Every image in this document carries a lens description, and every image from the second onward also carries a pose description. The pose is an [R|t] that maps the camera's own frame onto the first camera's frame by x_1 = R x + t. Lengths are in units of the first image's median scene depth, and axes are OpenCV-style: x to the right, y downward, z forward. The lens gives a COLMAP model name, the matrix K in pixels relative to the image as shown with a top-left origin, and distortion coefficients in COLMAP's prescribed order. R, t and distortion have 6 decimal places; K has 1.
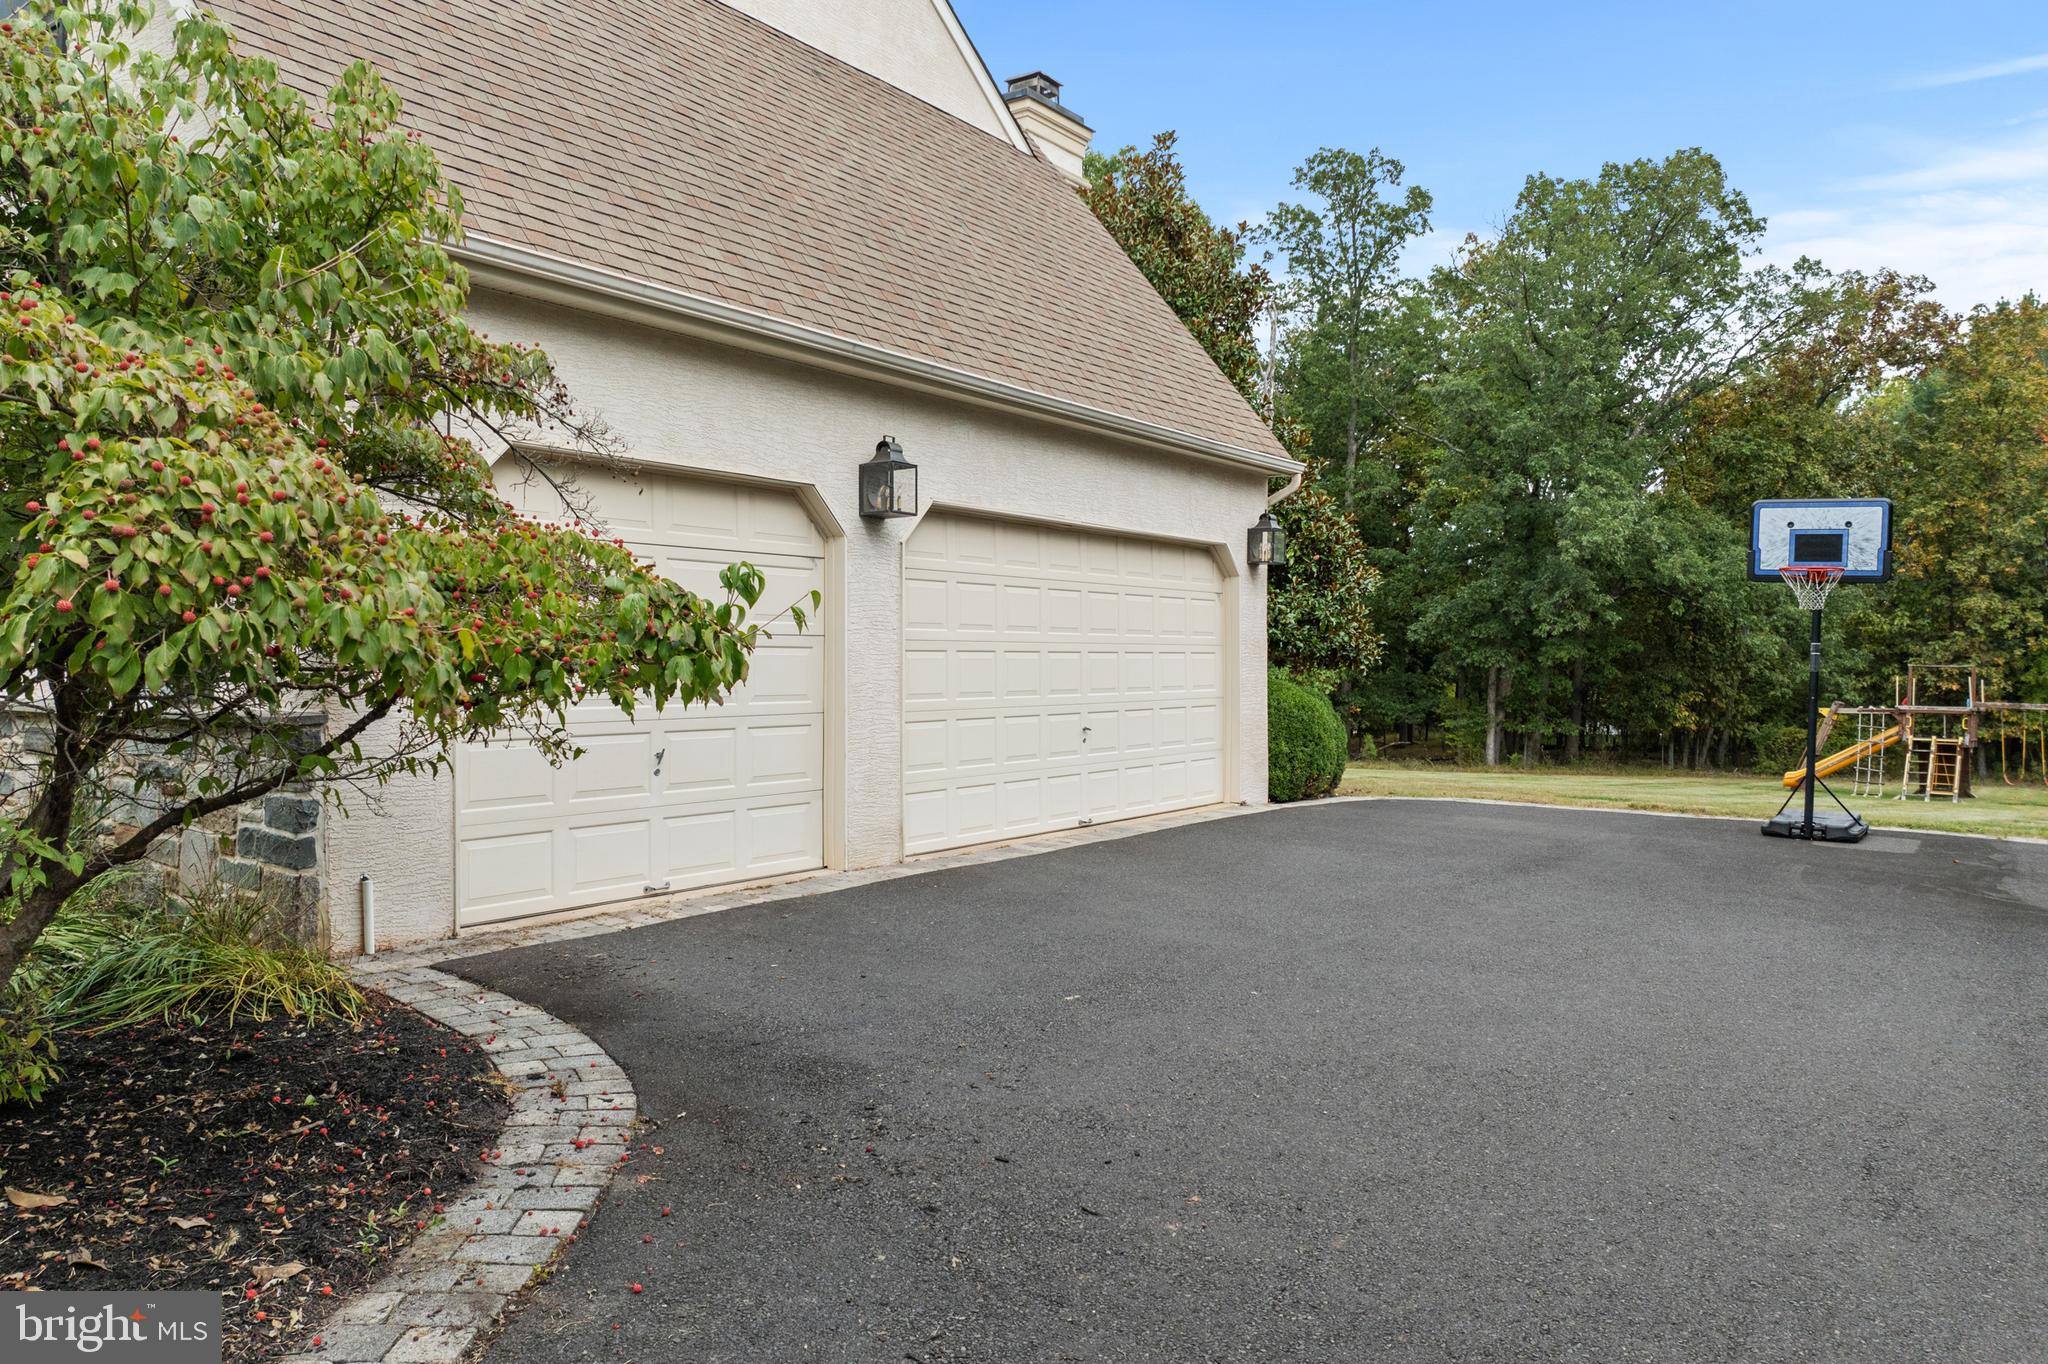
lens RADIAL K [[1461.2, 0, 1031.0], [0, 1461.2, 761.2], [0, 0, 1]] dist [-0.060390, 0.022315]
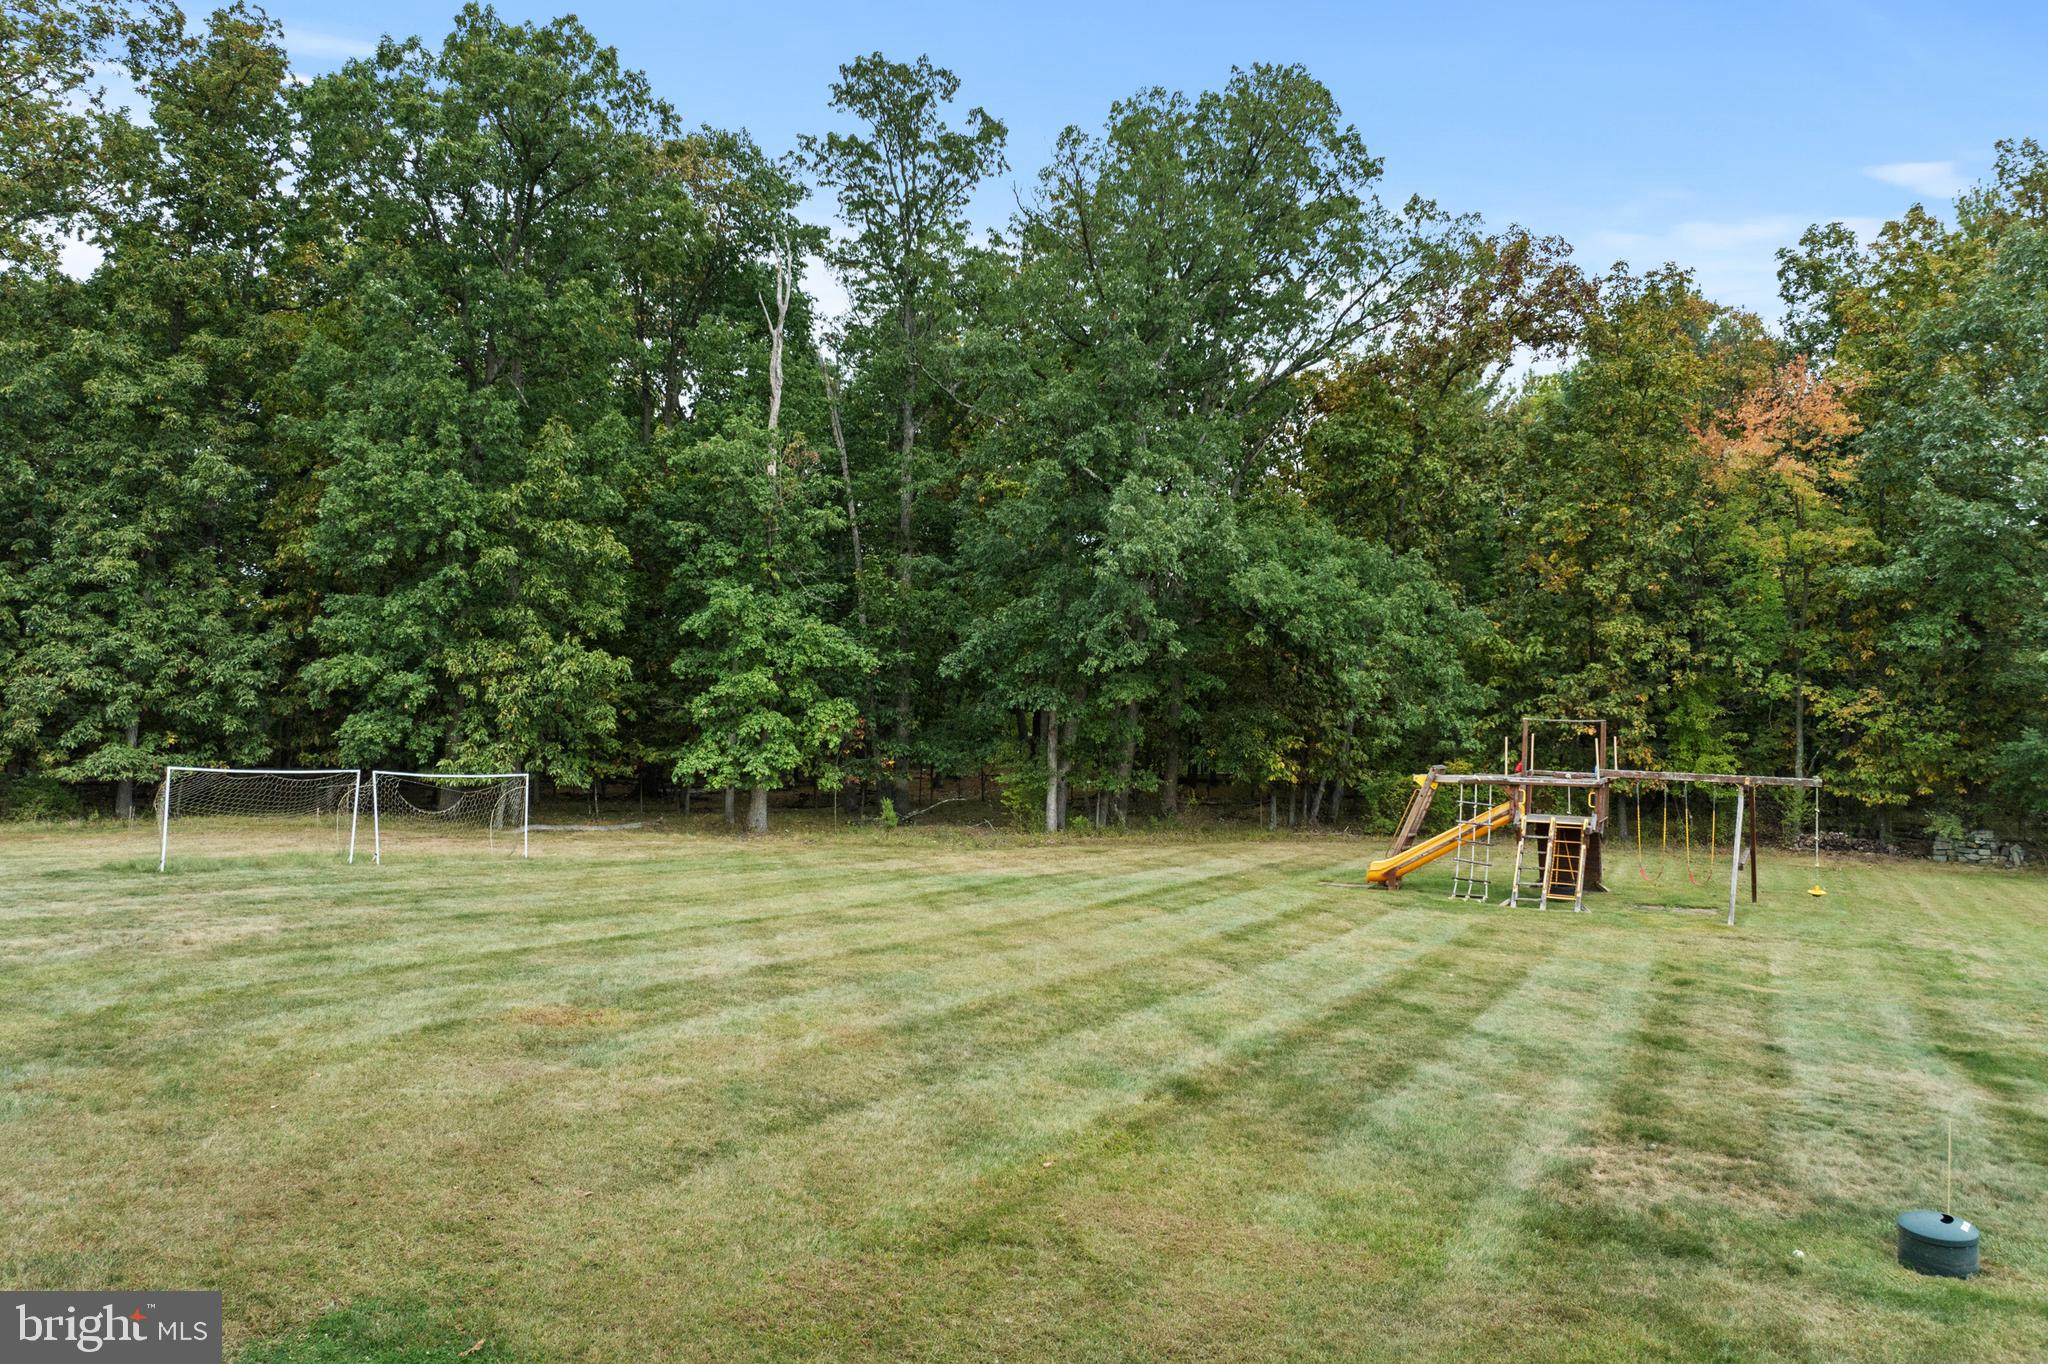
lens RADIAL K [[1458.6, 0, 1013.0], [0, 1458.6, 810.2], [0, 0, 1]] dist [-0.034962, -0.004747]
pose [[0.984173, -0.022344, 0.175798, 0.165007], [0.017072, 0.999360, 0.031445, -0.036555], [-0.176388, -0.027946, 0.983924, 0.228605]]
